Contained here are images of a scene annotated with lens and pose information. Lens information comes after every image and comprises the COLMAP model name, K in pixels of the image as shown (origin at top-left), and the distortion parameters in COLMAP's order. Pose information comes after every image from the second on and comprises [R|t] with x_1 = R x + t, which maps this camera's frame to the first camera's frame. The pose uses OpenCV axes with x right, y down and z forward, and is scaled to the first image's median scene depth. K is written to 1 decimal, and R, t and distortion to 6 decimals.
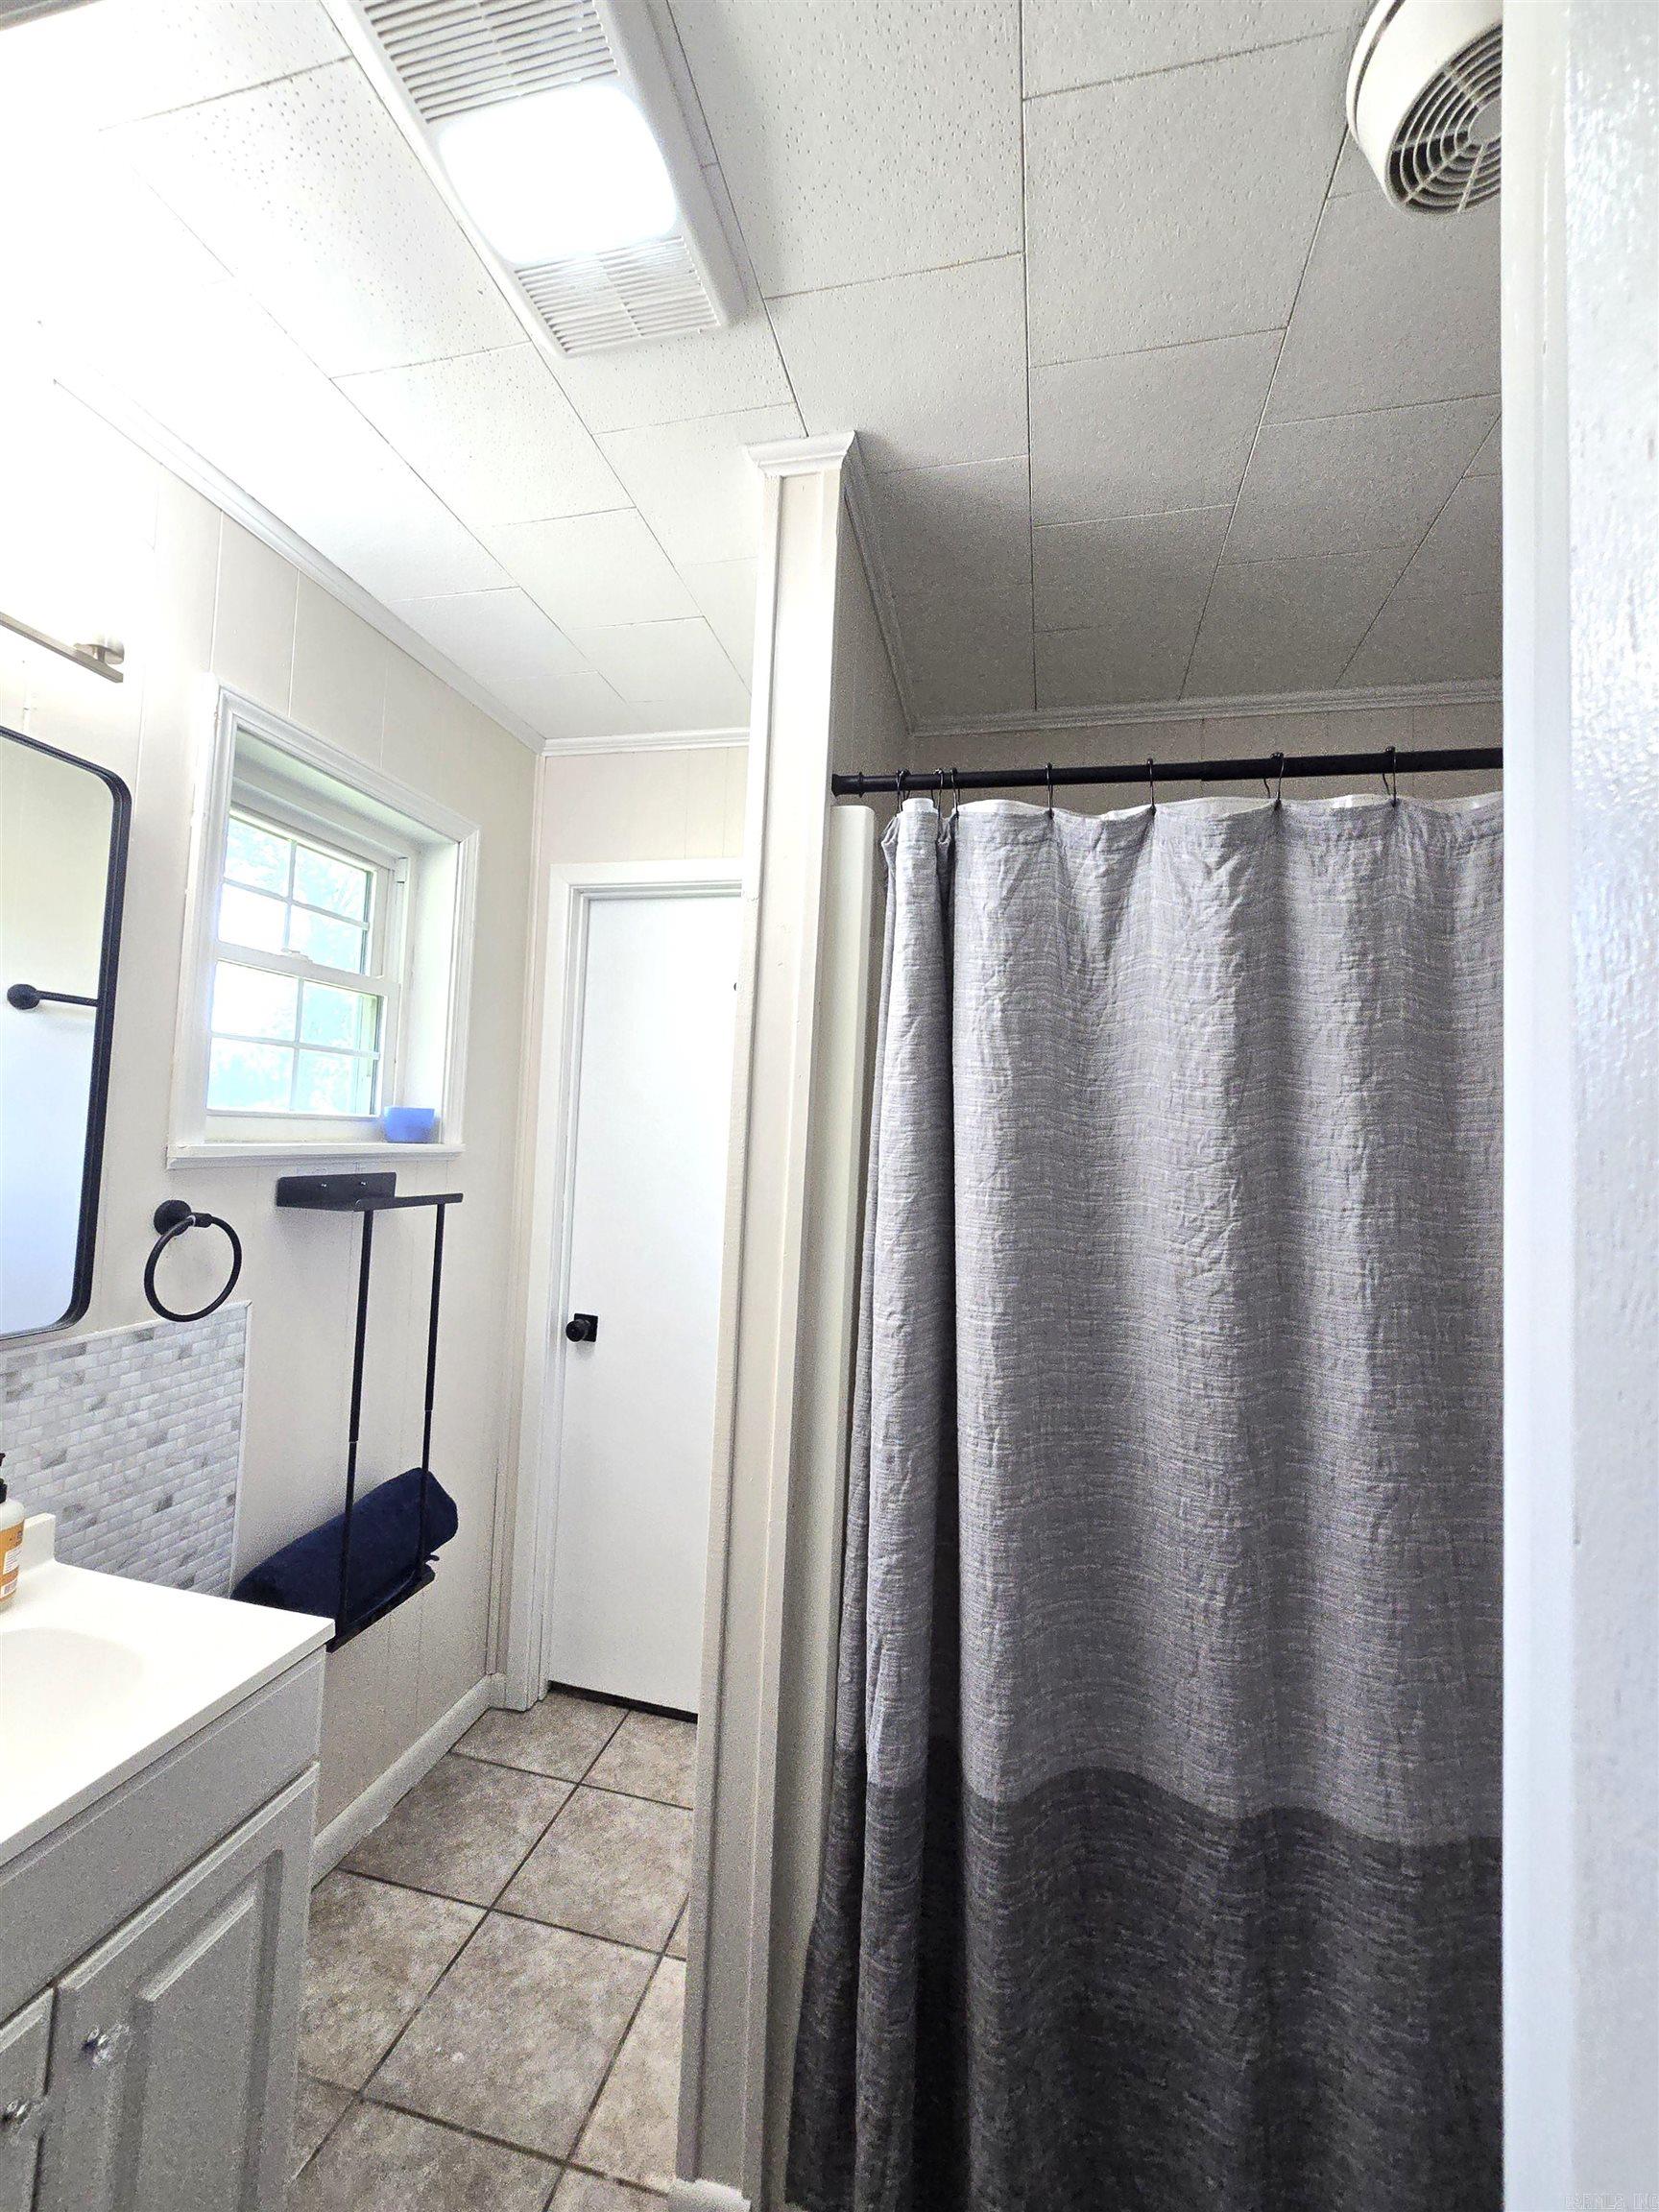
lens RADIAL K [[981.7, 0, 829.5], [0, 981.7, 1106.0], [0, 0, 1]] dist [-0.002925, 0.000827]
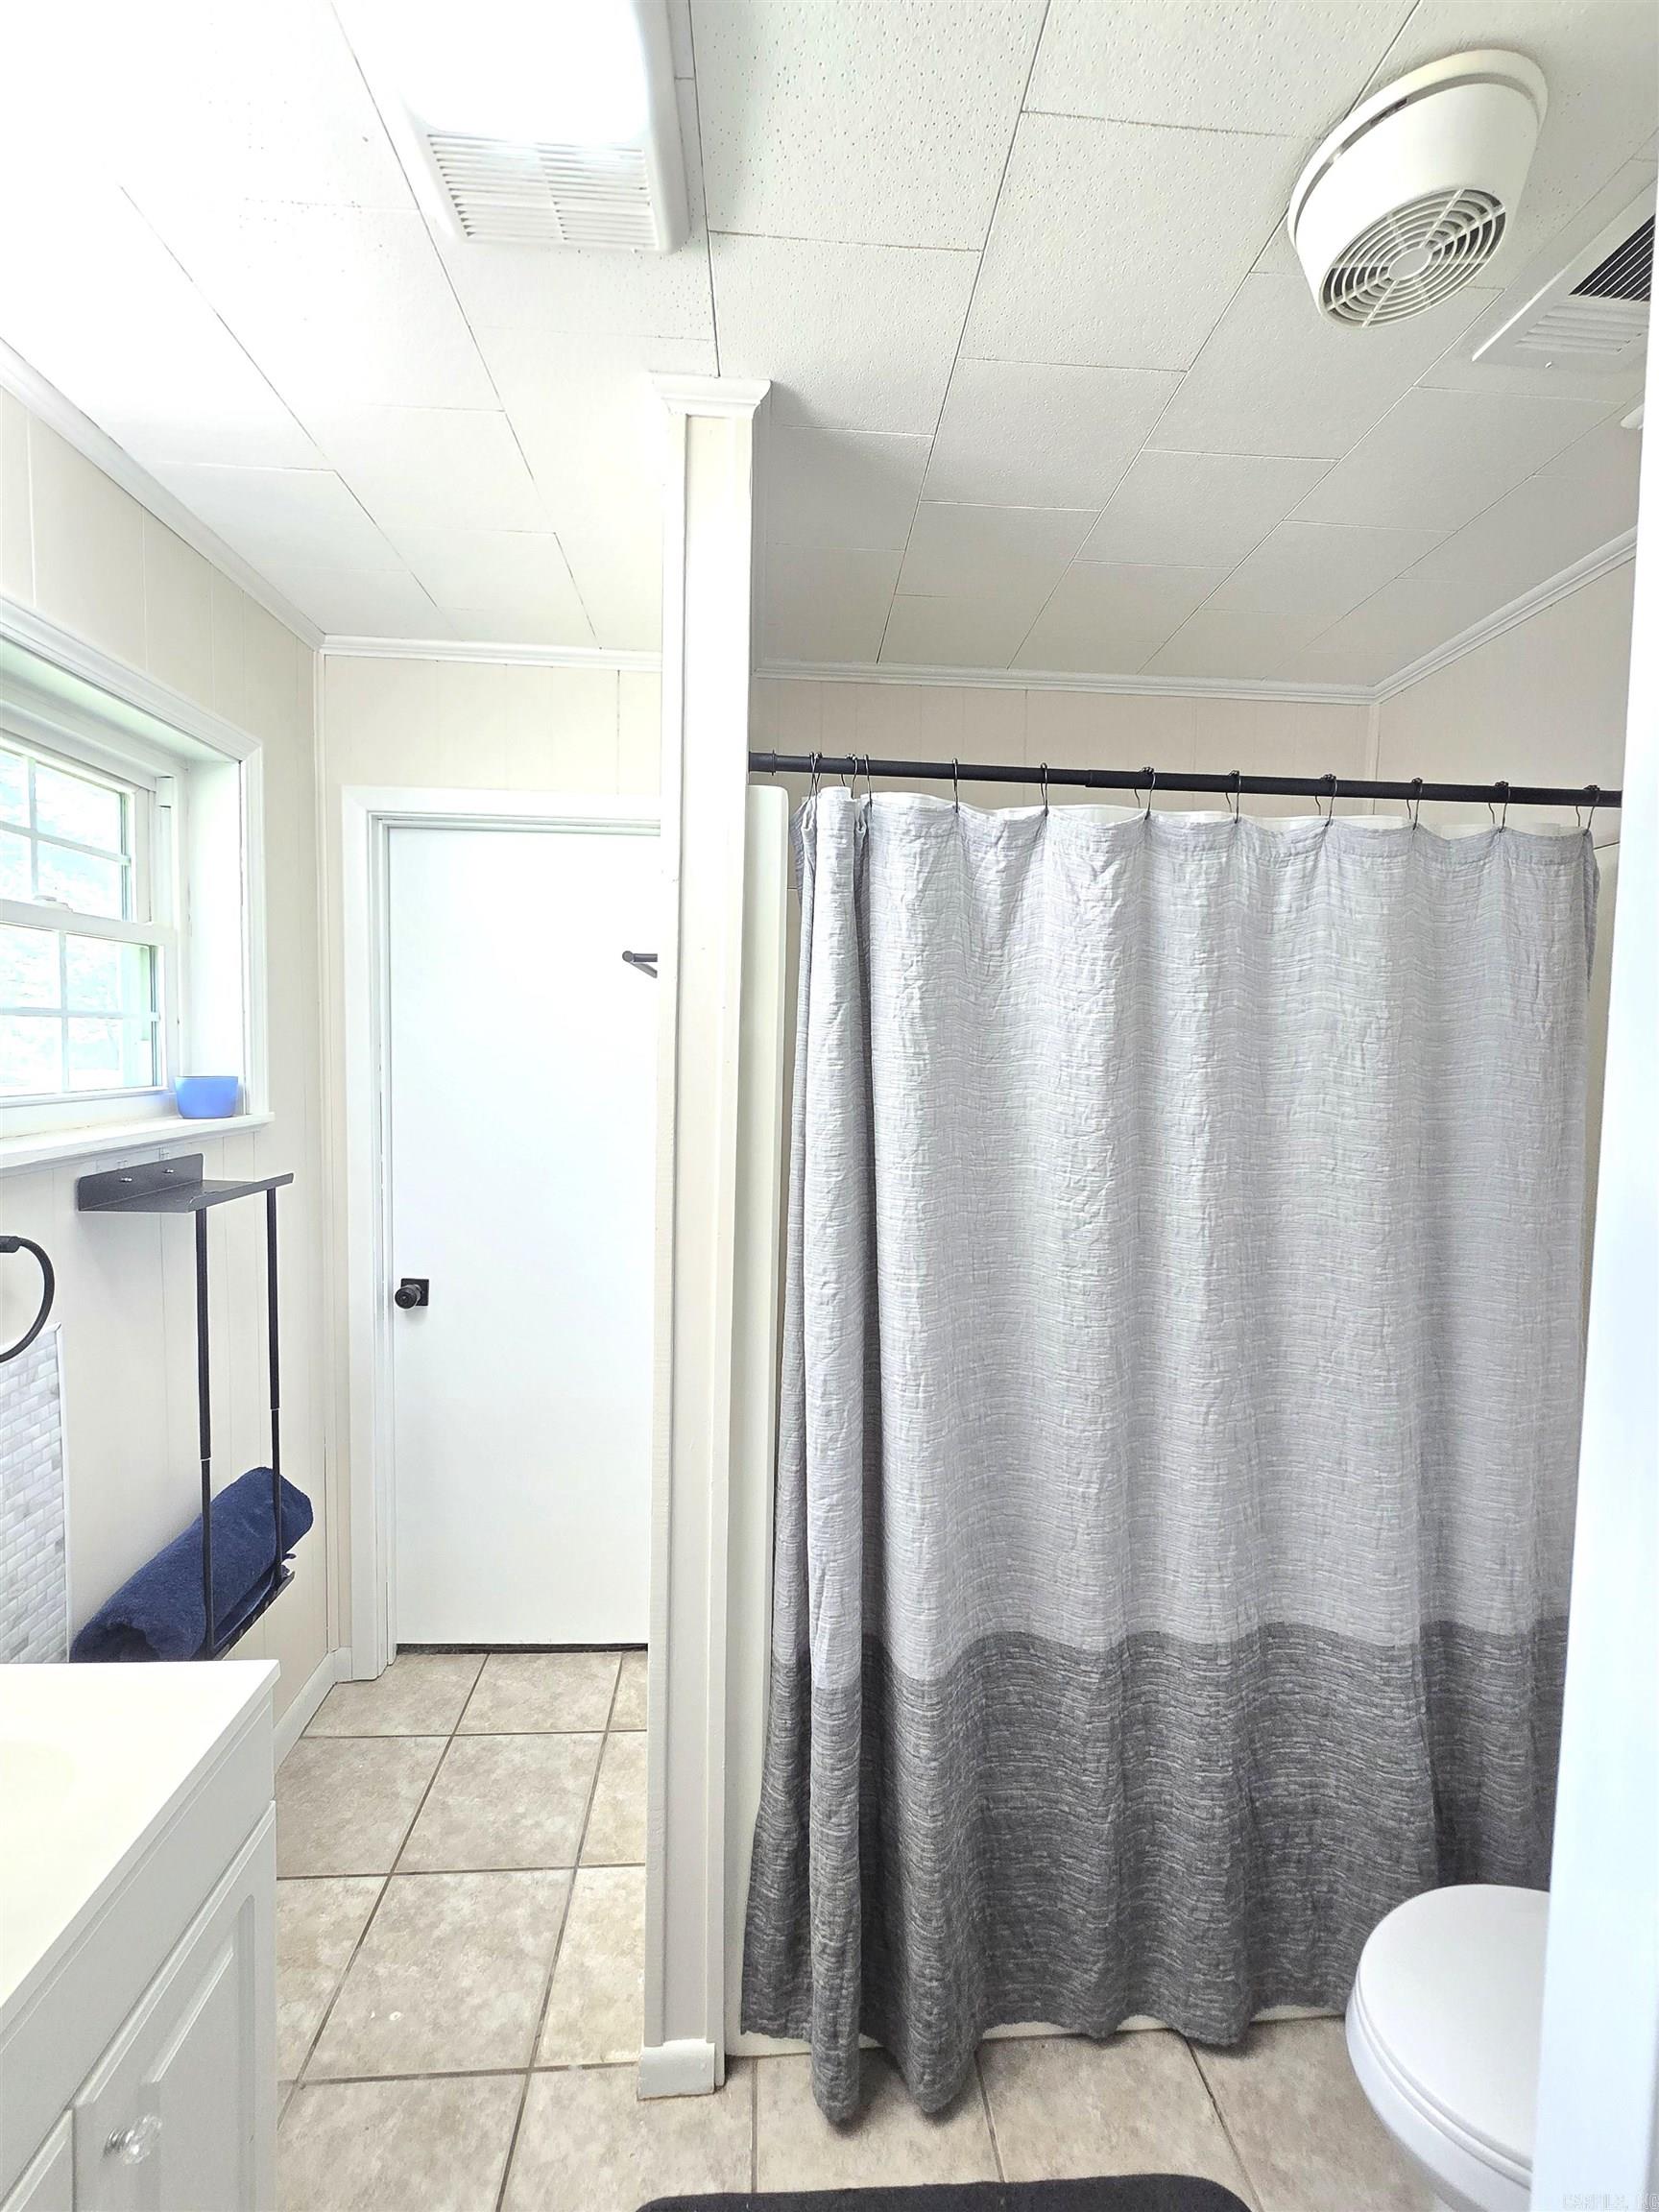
lens RADIAL K [[981.7, 0, 829.5], [0, 981.7, 1106.0], [0, 0, 1]] dist [-0.002925, 0.000827]
pose [[0.950124, -0.044694, 0.308653, -0.258692], [0.005578, 0.991955, 0.126466, -0.118667], [-0.311822, -0.118437, 0.942730, 0.004765]]
